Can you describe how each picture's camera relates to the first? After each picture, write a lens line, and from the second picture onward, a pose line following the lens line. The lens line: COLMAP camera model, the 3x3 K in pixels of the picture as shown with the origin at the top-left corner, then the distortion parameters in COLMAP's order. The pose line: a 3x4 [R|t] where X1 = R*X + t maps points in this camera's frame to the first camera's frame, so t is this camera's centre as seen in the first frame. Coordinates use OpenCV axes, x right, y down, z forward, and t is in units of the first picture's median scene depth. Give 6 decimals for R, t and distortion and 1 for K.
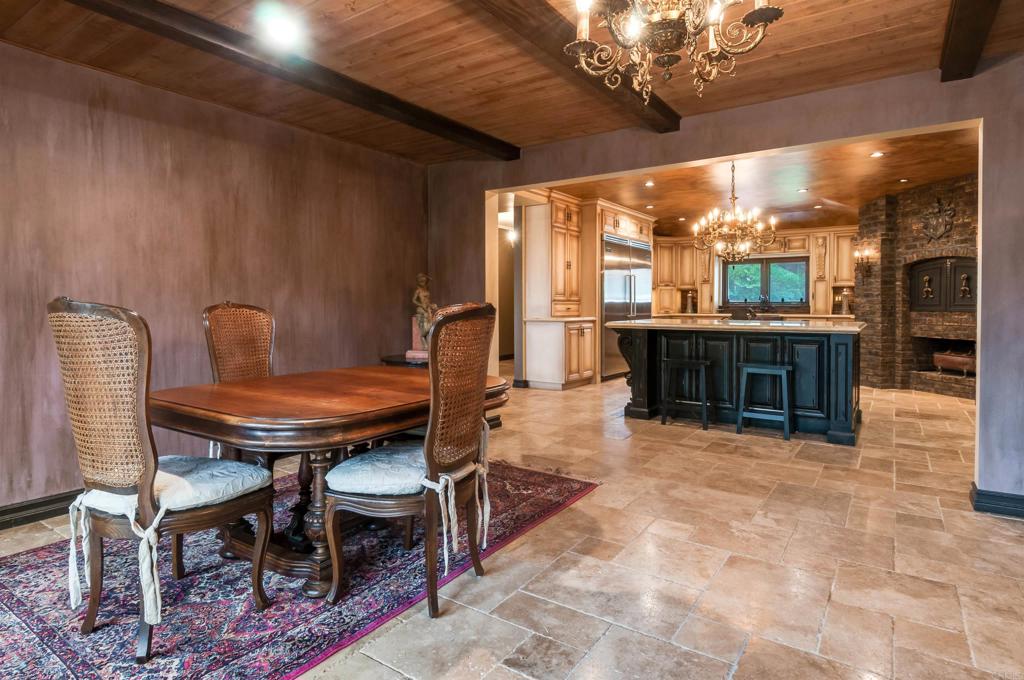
lens RADIAL K [[539.5, 0, 520.6], [0, 539.5, 327.2], [0, 0, 1]] dist [0.004167, -0.001141]
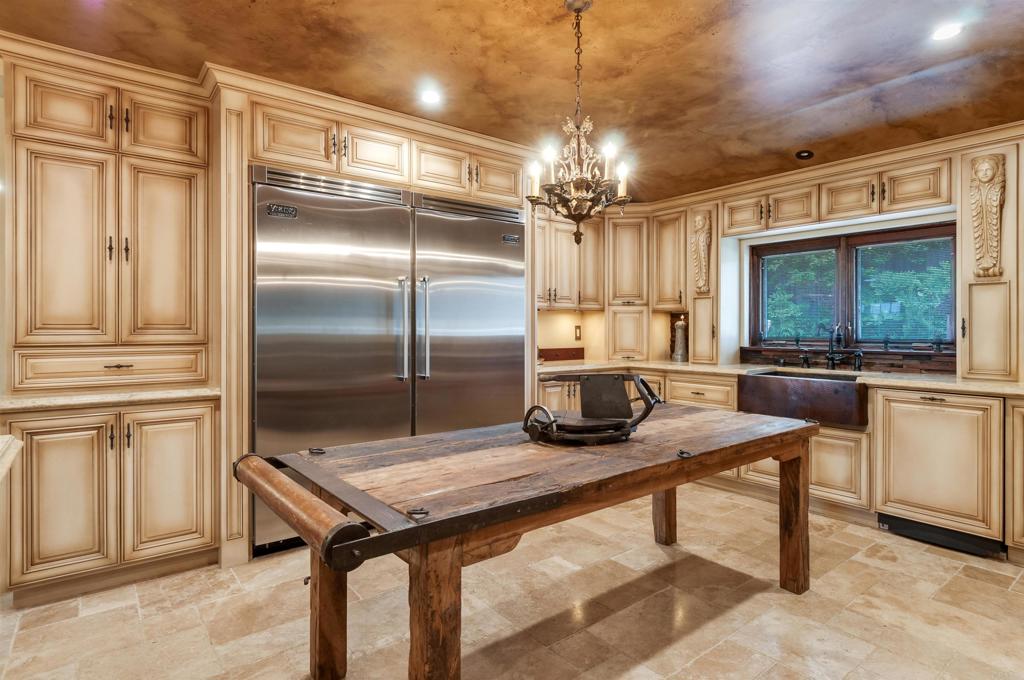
lens RADIAL K [[539.5, 0, 520.6], [0, 539.5, 327.2], [0, 0, 1]] dist [0.004167, -0.001141]
pose [[0.956446, 0.001766, -0.291903, 0.465790], [-0.014331, 0.999060, -0.040914, -0.050443], [0.291556, 0.043315, 0.955573, 0.736617]]
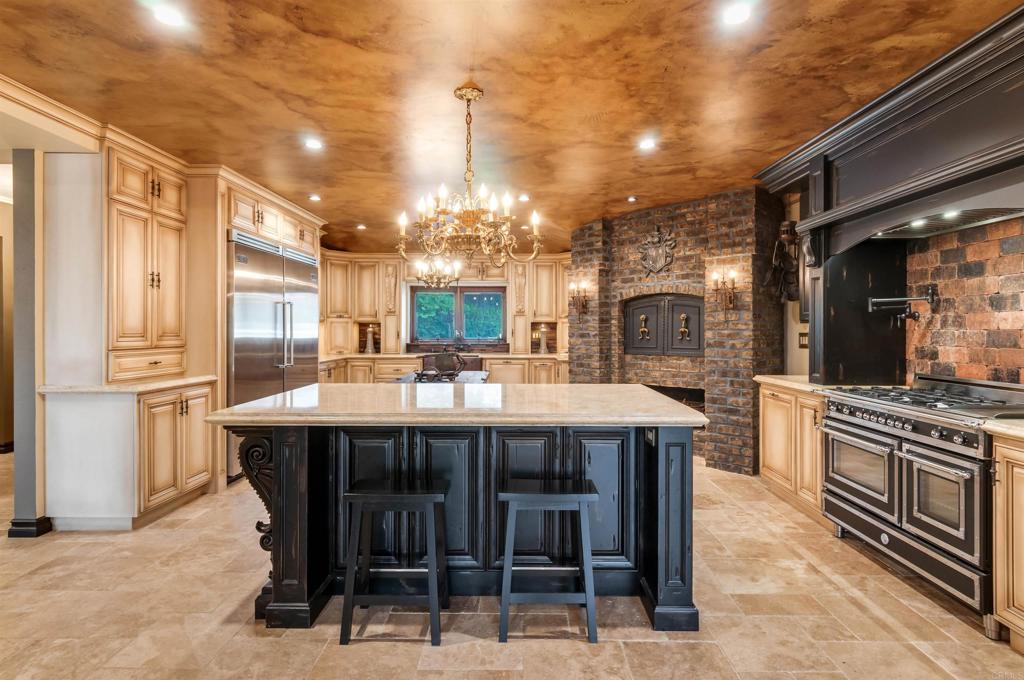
lens RADIAL K [[527.5, 0, 506.4], [0, 527.5, 325.4], [0, 0, 1]] dist [0.002497, -0.000369]
pose [[0.837794, 0.007332, 0.545938, 0.096382], [0.019932, 0.998833, -0.044002, -0.041975], [-0.545623, 0.047746, 0.836669, 0.388820]]
